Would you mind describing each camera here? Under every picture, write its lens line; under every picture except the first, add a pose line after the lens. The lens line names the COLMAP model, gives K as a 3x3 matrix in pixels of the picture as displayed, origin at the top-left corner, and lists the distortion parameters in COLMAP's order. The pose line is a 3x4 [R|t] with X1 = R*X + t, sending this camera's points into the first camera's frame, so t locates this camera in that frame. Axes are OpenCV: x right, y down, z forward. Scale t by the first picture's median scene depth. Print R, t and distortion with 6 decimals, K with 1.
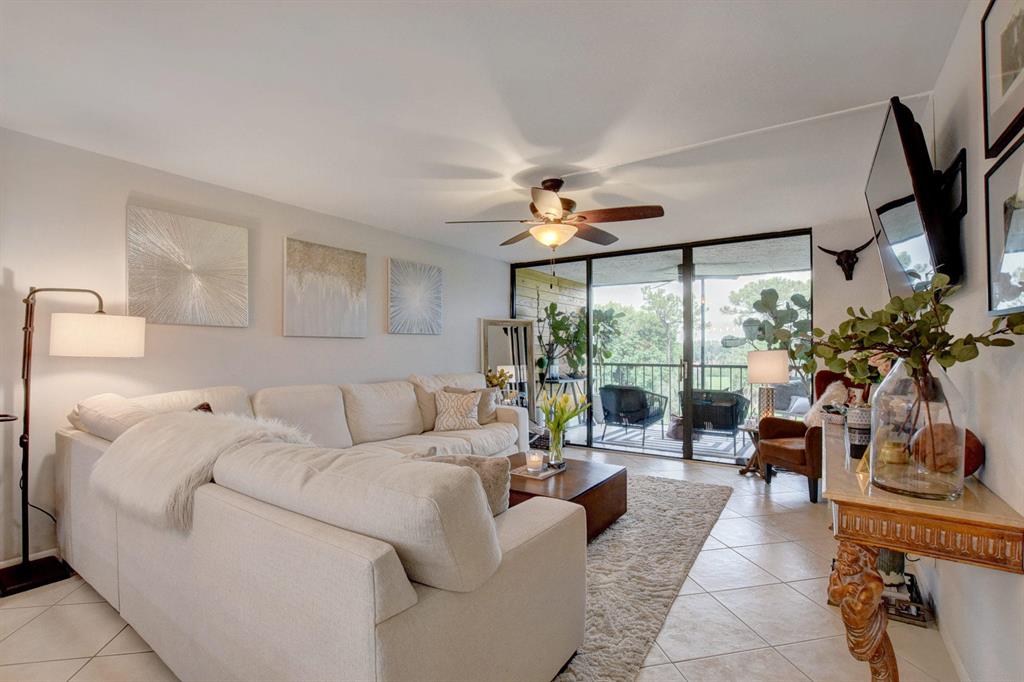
lens RADIAL K [[480.4, 0, 510.5], [0, 480.4, 347.7], [0, 0, 1]] dist [-0.033943, 0.003890]
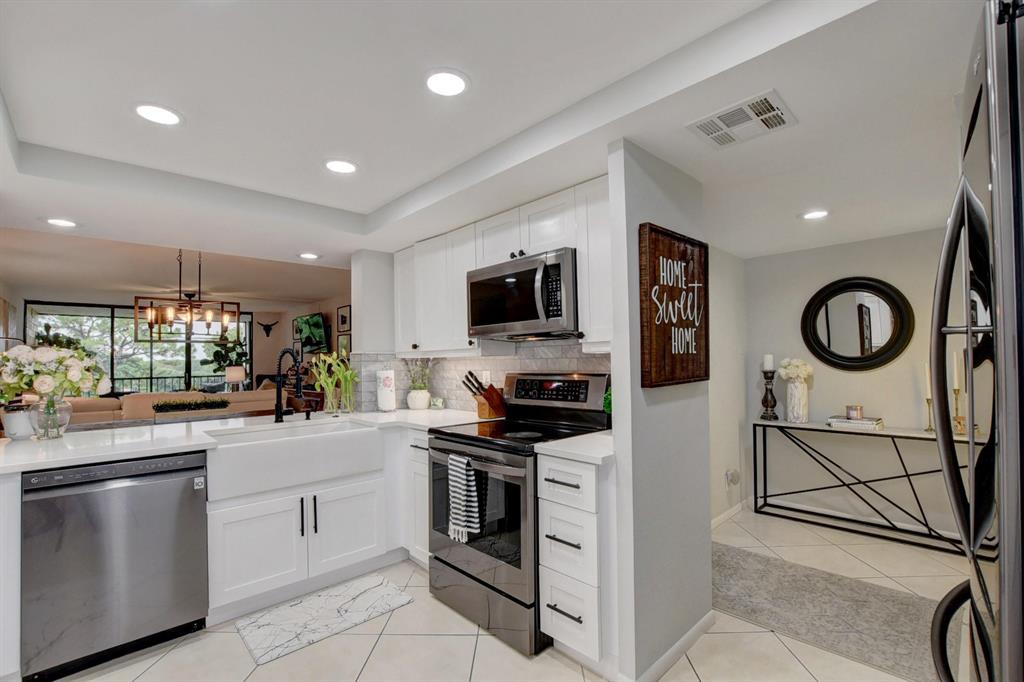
lens RADIAL K [[458.4, 0, 511.5], [0, 458.4, 351.4], [0, 0, 1]] dist [-0.032029, 0.003539]
pose [[0.233694, 0.015530, 0.972186, -1.184251], [0.010981, 0.999767, -0.018611, -0.010661], [-0.972248, 0.015025, 0.233469, -0.710467]]
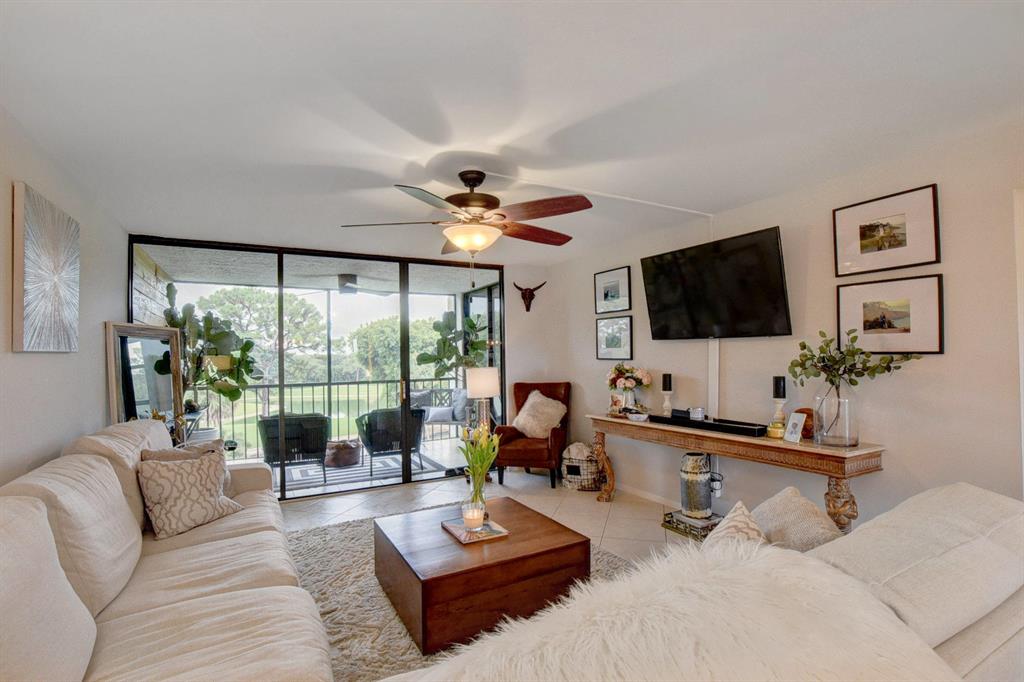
lens RADIAL K [[480.4, 0, 518.1], [0, 480.4, 347.3], [0, 0, 1]] dist [-0.033943, 0.003890]
pose [[0.459846, 0.008311, 0.887960, -0.443322], [0.012959, 0.999787, -0.016068, -0.022621], [-0.887904, 0.018896, 0.459641, 0.402706]]
